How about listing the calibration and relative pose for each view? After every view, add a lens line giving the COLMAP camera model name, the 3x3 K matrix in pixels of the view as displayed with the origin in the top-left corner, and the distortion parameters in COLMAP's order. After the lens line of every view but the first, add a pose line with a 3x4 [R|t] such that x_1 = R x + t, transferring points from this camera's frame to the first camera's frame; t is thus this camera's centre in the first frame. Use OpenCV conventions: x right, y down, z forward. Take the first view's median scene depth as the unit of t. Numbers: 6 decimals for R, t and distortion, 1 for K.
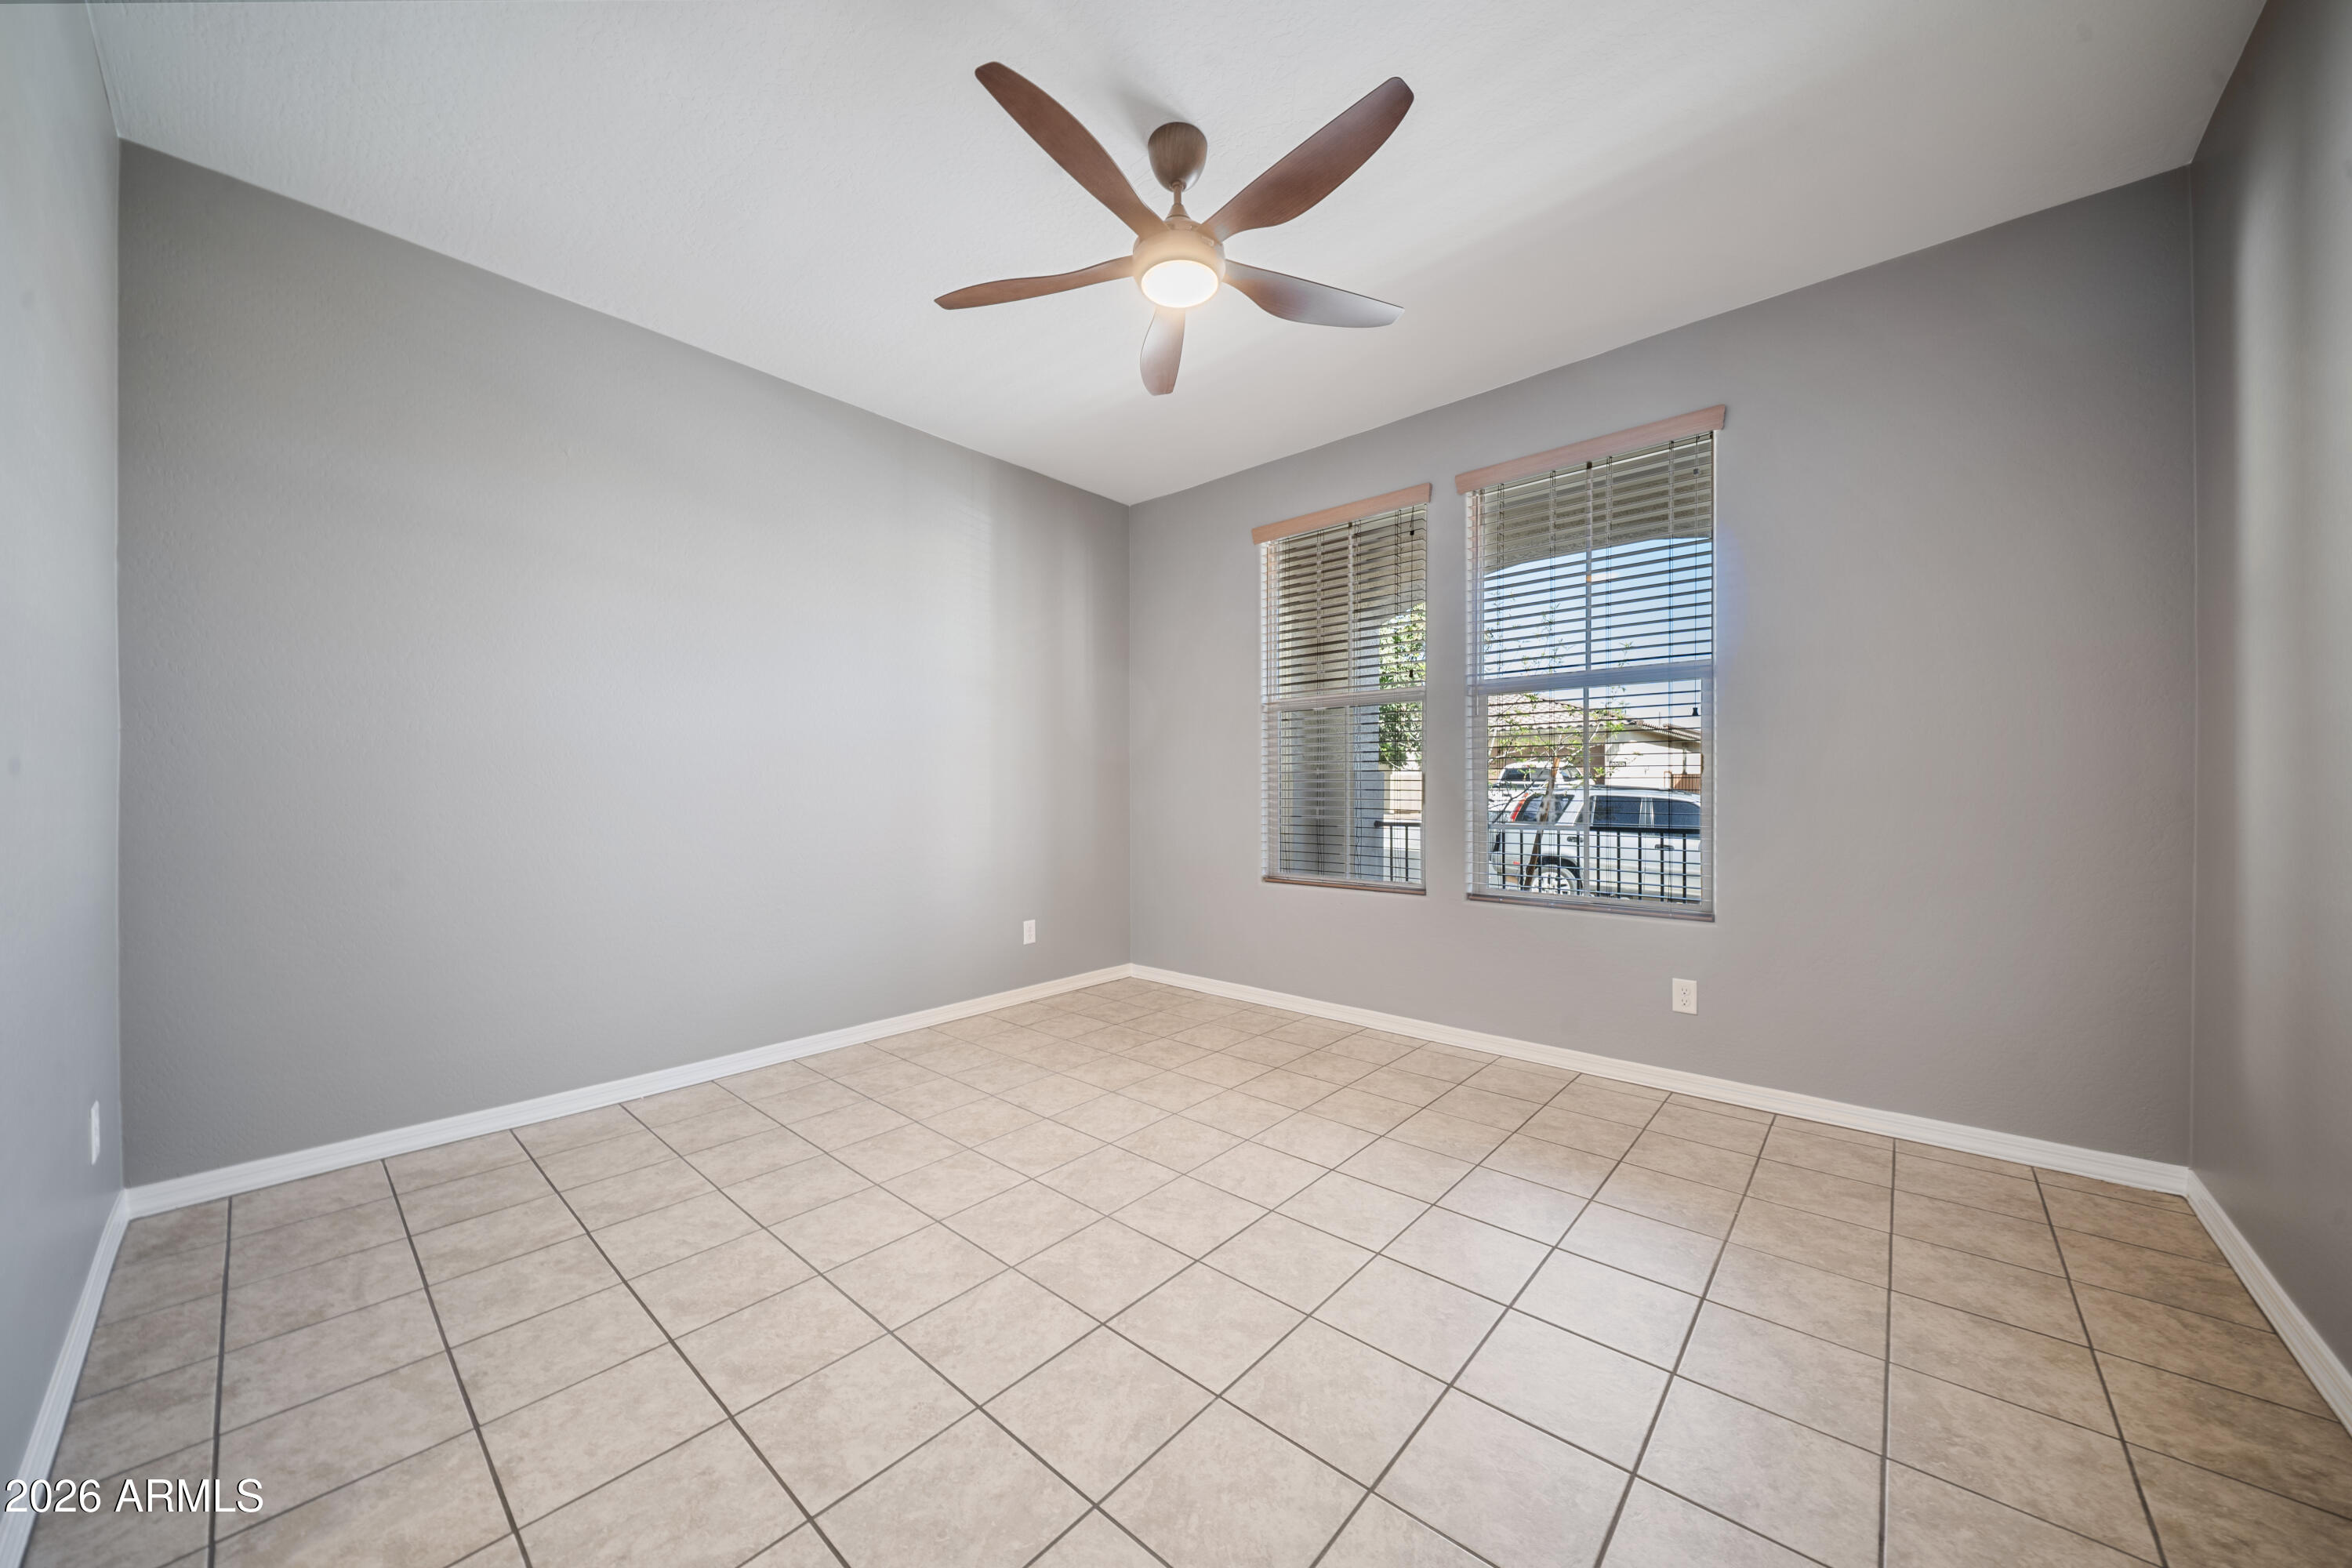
lens RADIAL K [[822.4, 0, 1197.3], [0, 822.4, 781.7], [0, 0, 1]] dist [0.014319, -0.007699]
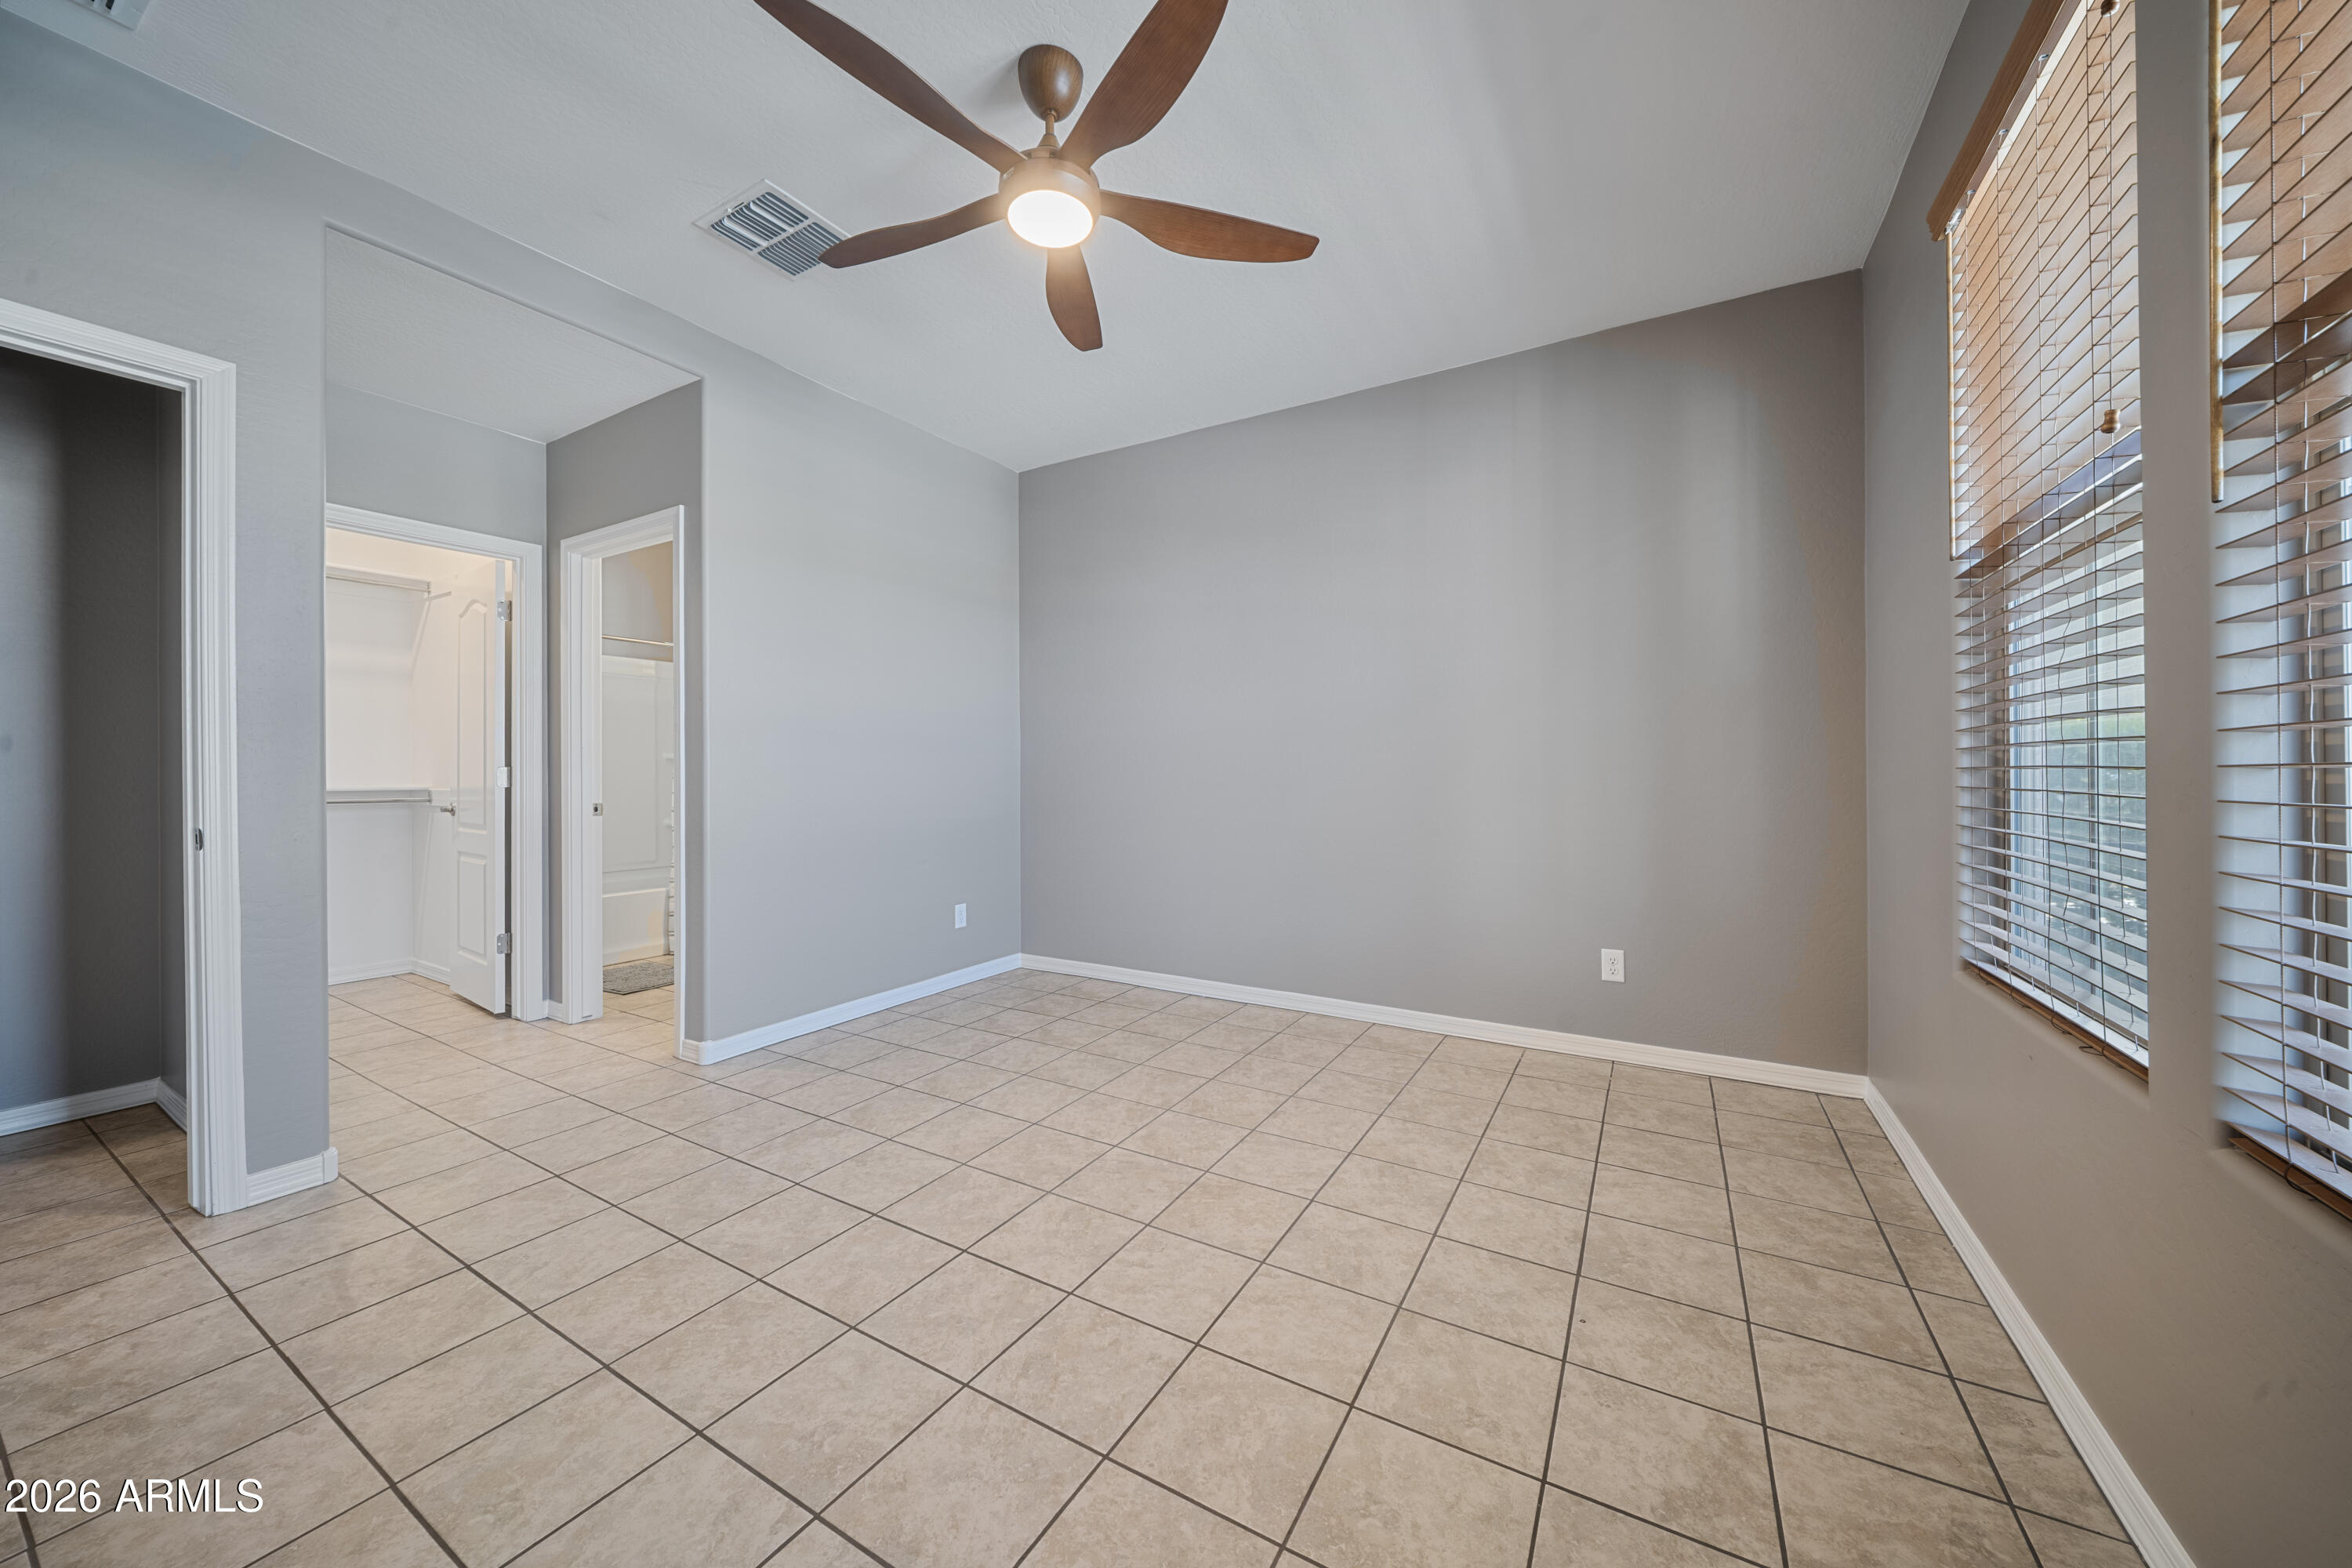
lens RADIAL K [[822.4, 0, 1197.3], [0, 822.4, 781.7], [0, 0, 1]] dist [0.014319, -0.007699]
pose [[0.185916, 0.015037, -0.982451, 0.720195], [0.009330, 0.999811, 0.017068, -0.007163], [0.982521, -0.012340, 0.185740, 0.759968]]
